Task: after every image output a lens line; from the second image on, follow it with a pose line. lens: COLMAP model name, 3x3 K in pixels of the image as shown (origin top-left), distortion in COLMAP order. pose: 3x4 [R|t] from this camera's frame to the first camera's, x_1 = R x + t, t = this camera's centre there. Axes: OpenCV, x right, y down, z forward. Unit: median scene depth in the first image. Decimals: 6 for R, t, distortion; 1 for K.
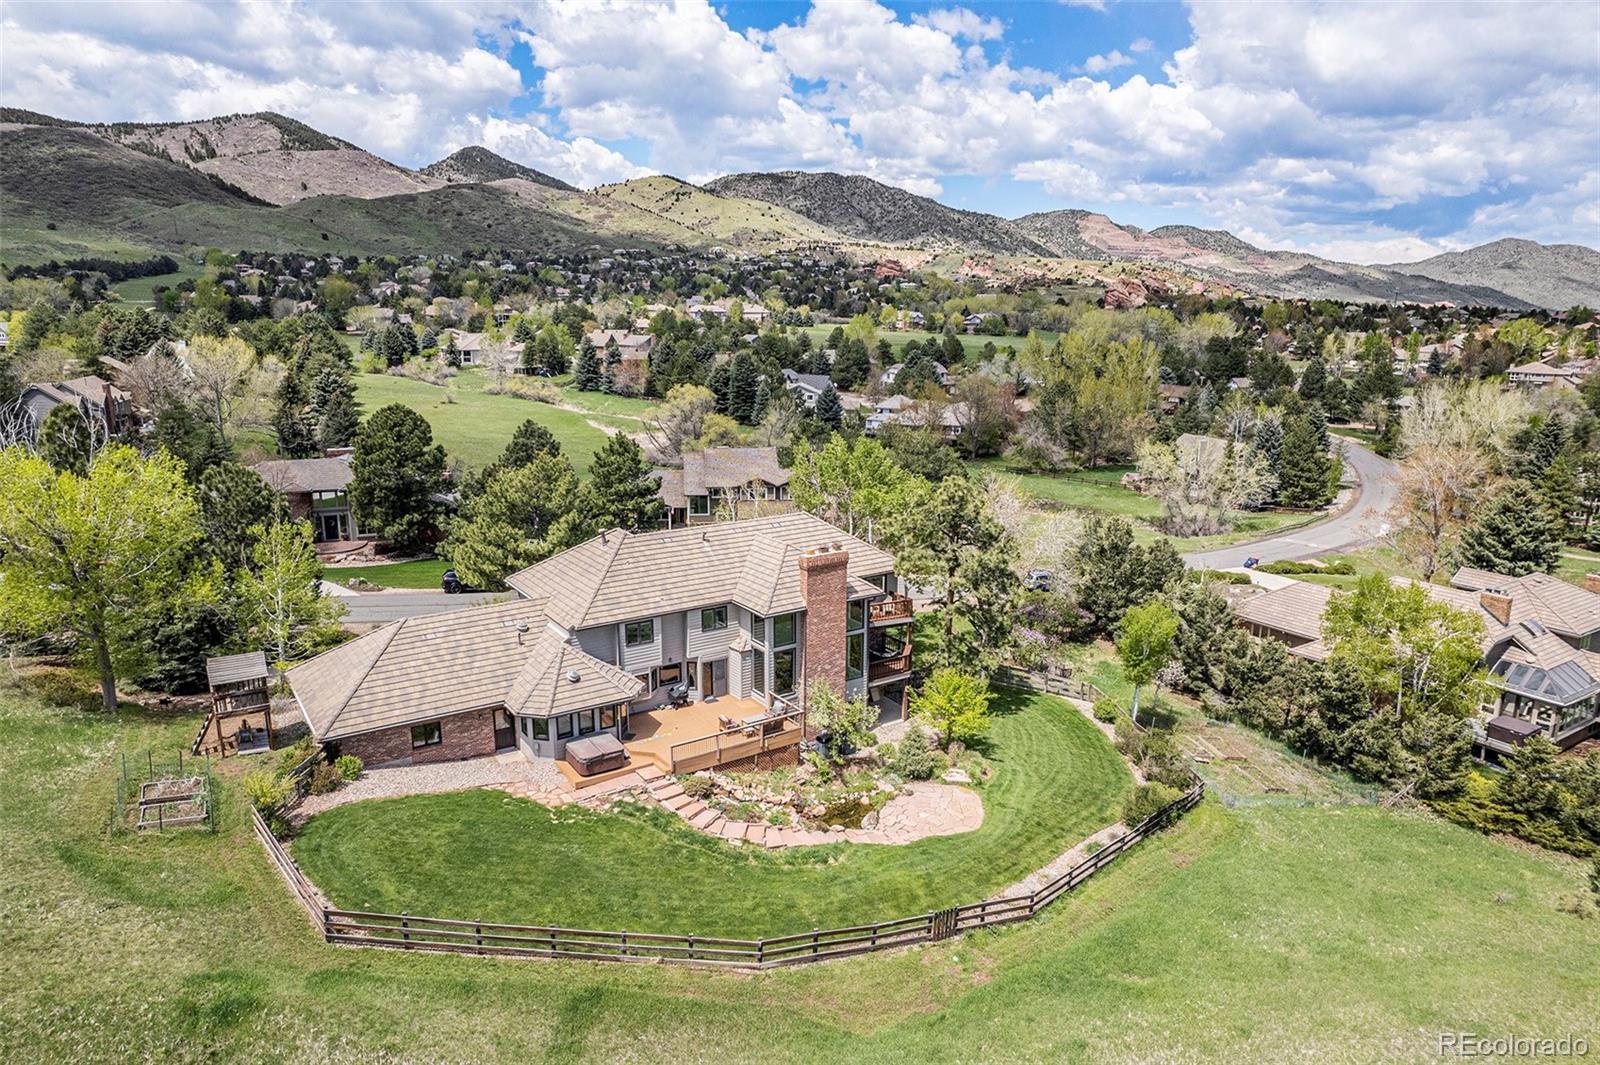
lens RADIAL K [[1022.5, 0, 807.1], [0, 1022.5, 516.7], [0, 0, 1]] dist [-0.067817, 0.061387]
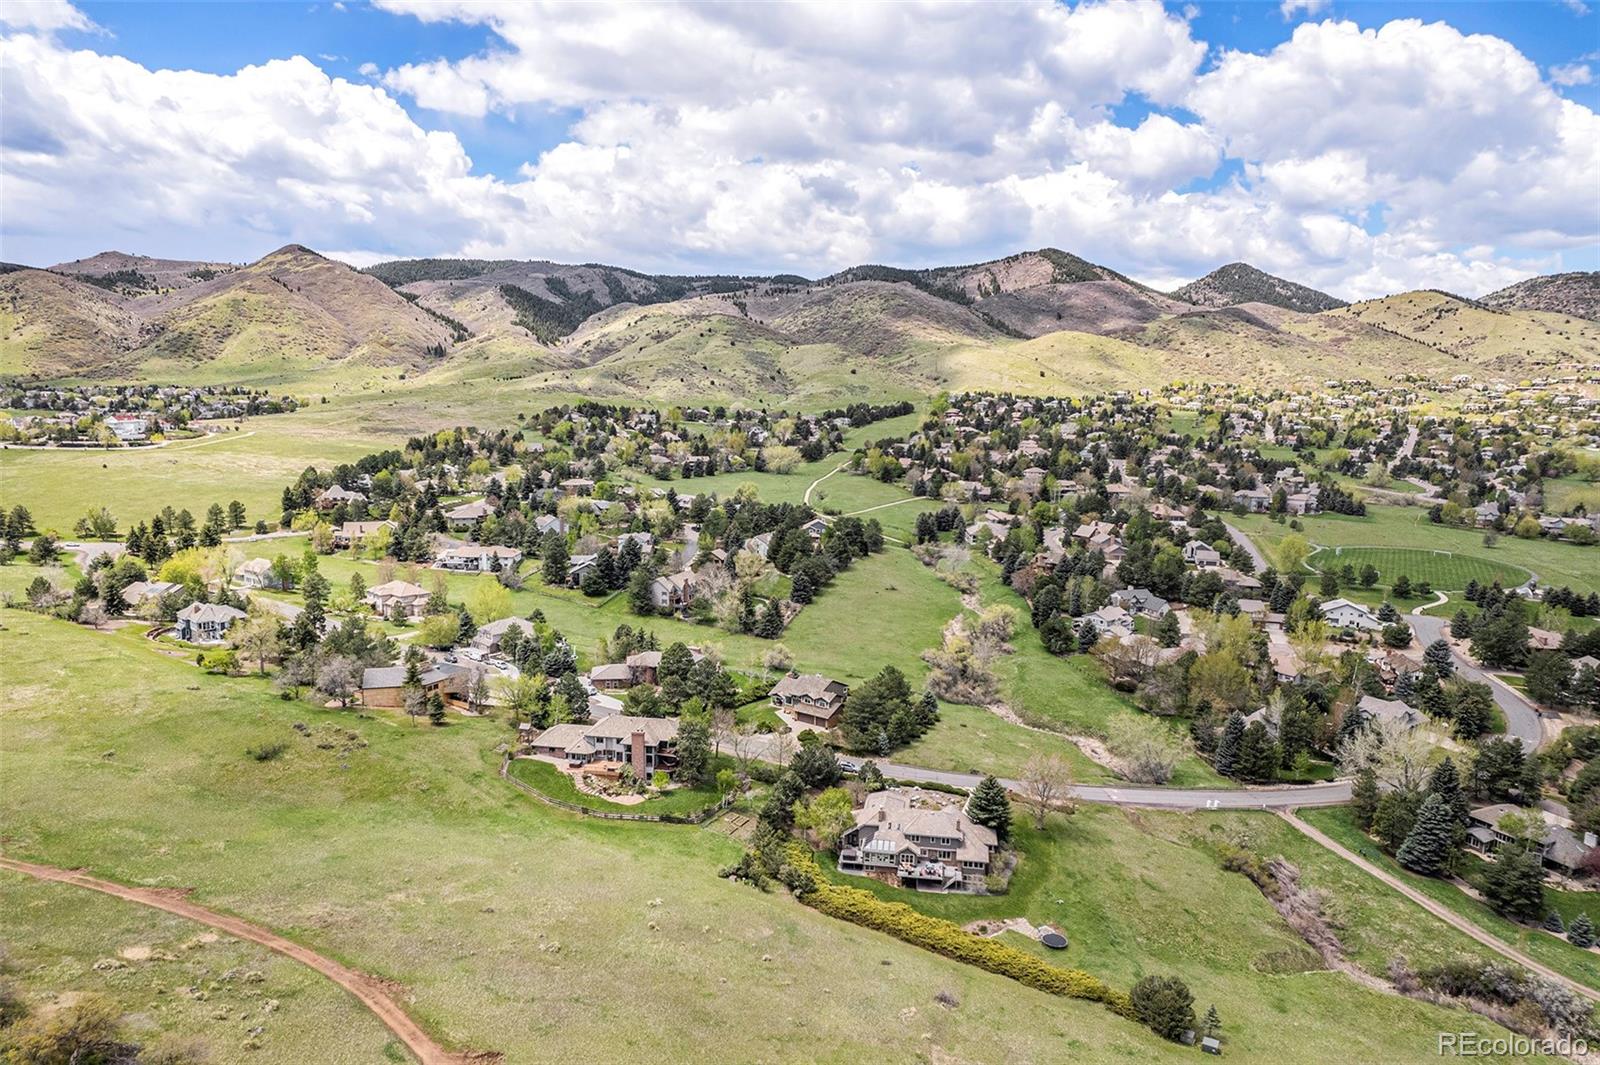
lens RADIAL K [[1022.5, 0, 806.7], [0, 1022.5, 535.5], [0, 0, 1]] dist [-0.067817, 0.061387]
pose [[0.748558, 0.107379, -0.654317, 0.195608], [-0.154699, 0.987850, -0.014866, -0.049222], [0.644770, 0.112351, 0.756074, -0.106198]]
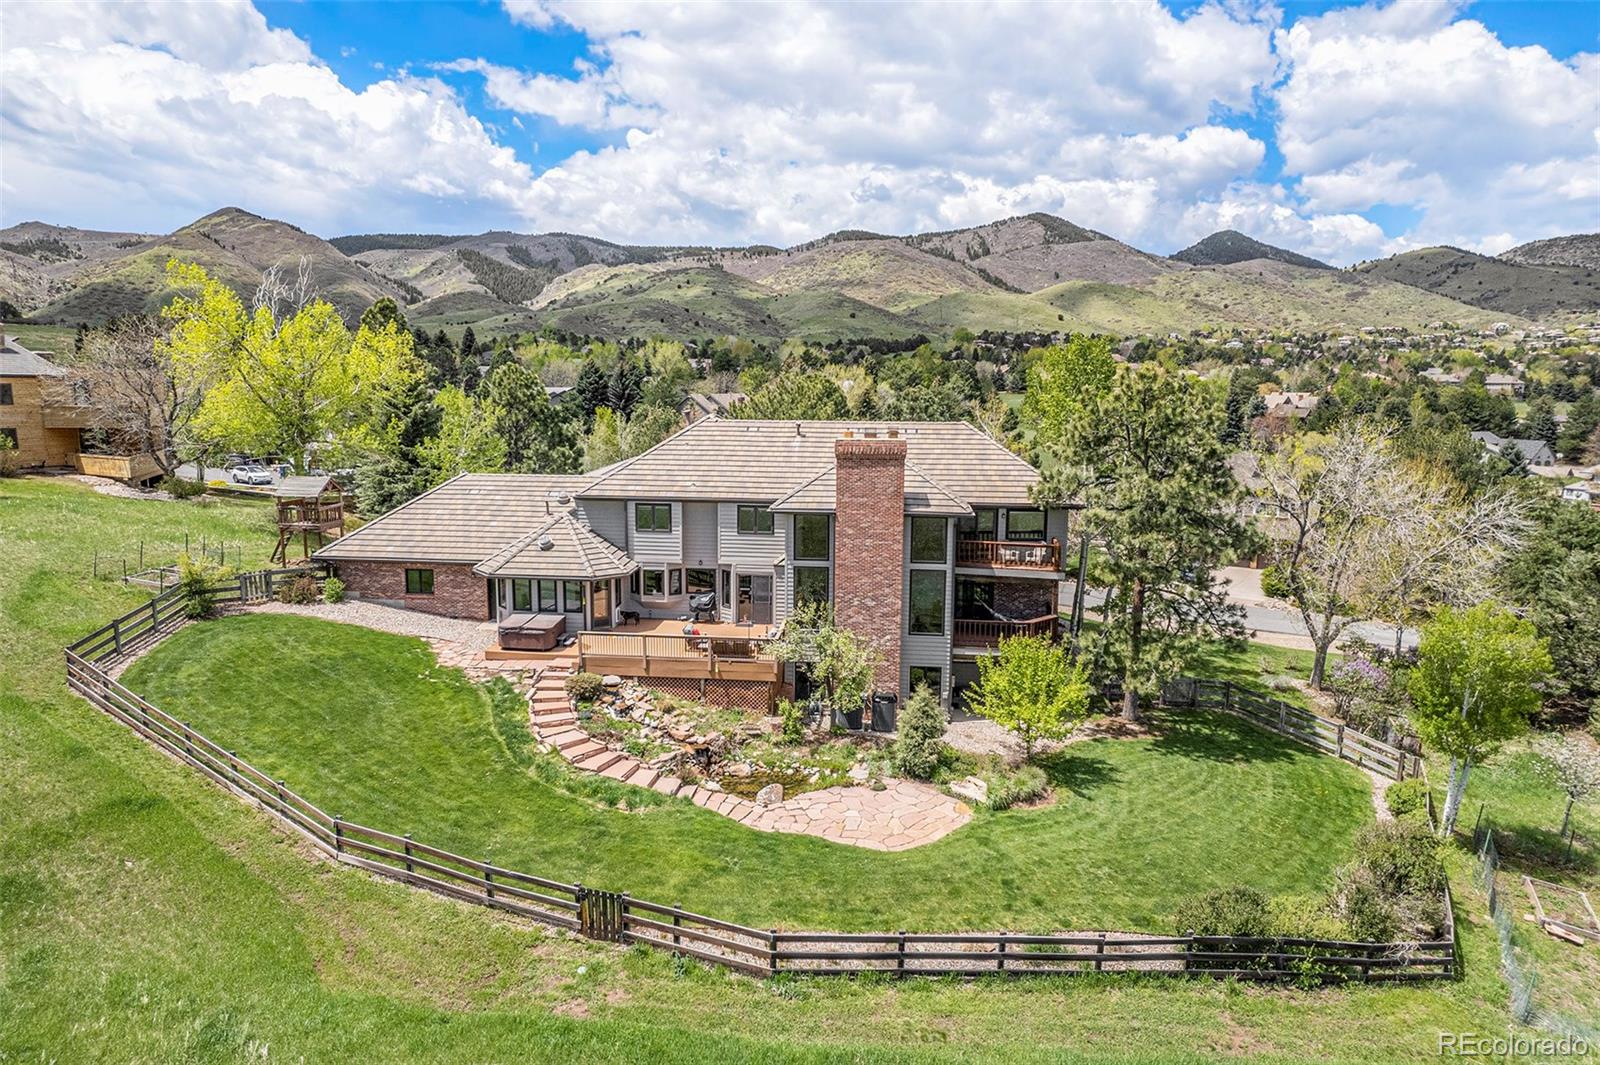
lens RADIAL K [[1022.5, 0, 808.2], [0, 1022.5, 532.2], [0, 0, 1]] dist [-0.067817, 0.061387]
pose [[0.770233, 0.096445, -0.630428, 0.029245], [-0.138831, 0.990150, -0.018143, 0.007899], [0.622468, 0.101497, 0.776036, 0.027730]]
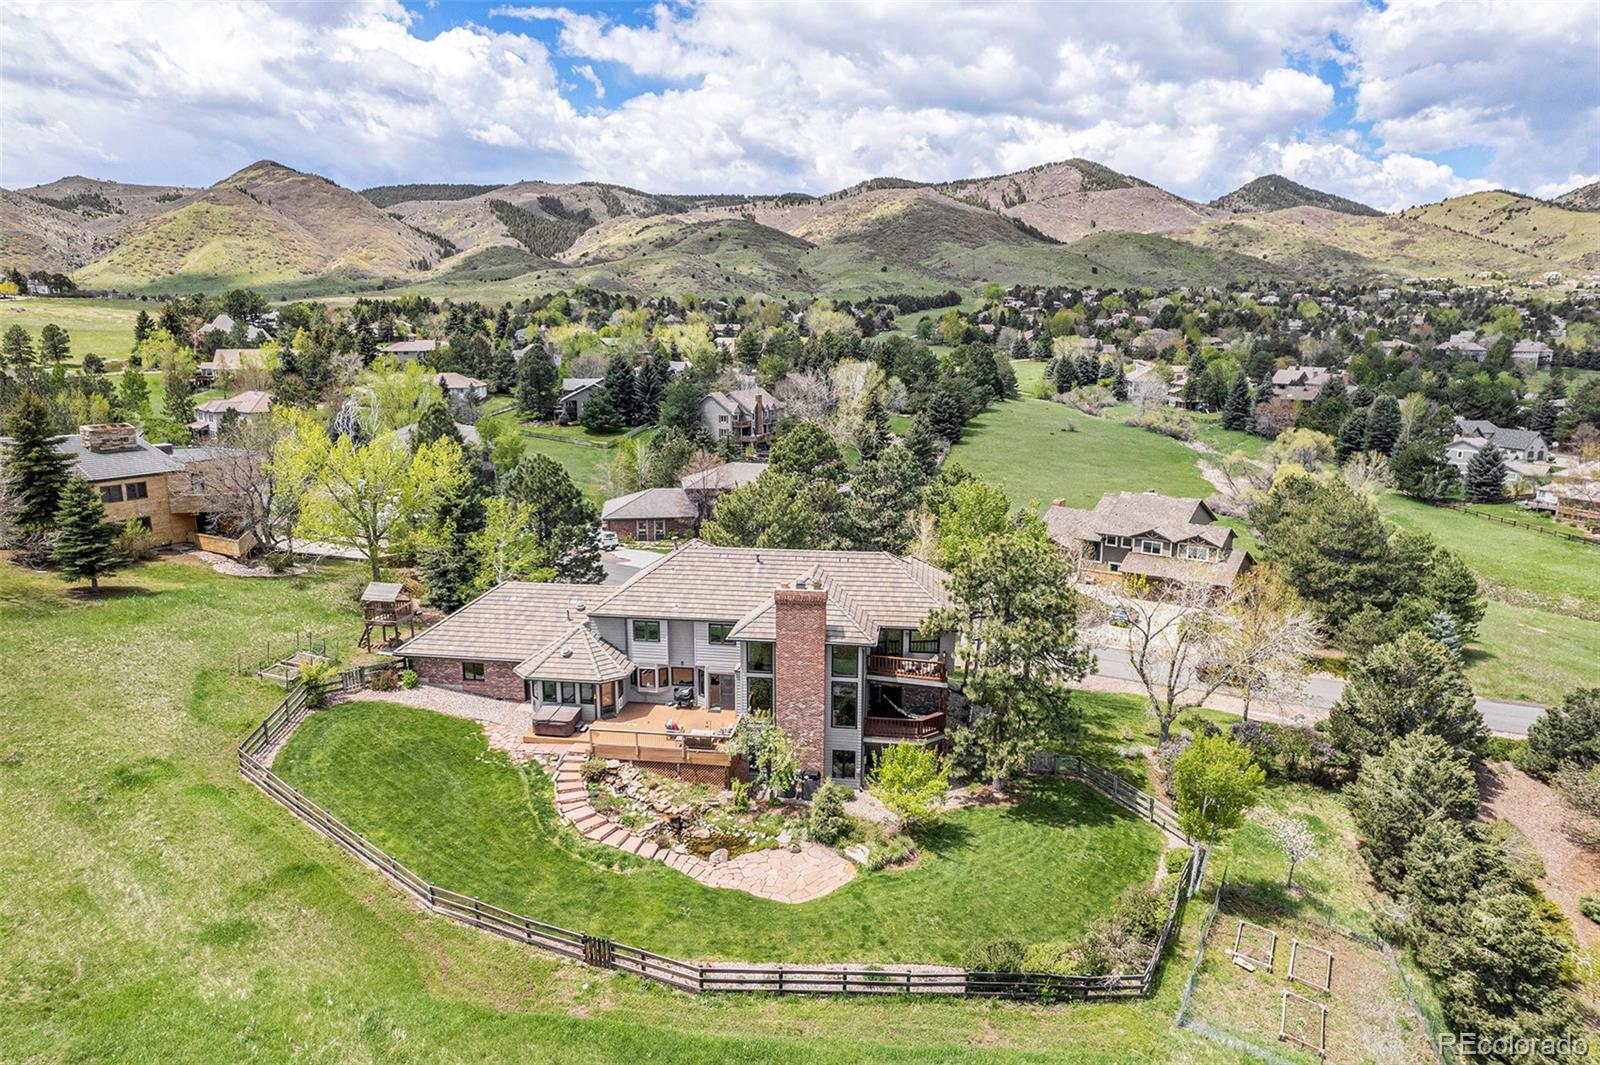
lens RADIAL K [[1022.5, 0, 806.8], [0, 1022.5, 537.2], [0, 0, 1]] dist [-0.067817, 0.061387]
pose [[0.748076, 0.134029, -0.649937, 0.043022], [-0.141053, 0.989127, 0.041625, -0.003659], [0.648449, 0.060537, 0.758847, 0.016895]]
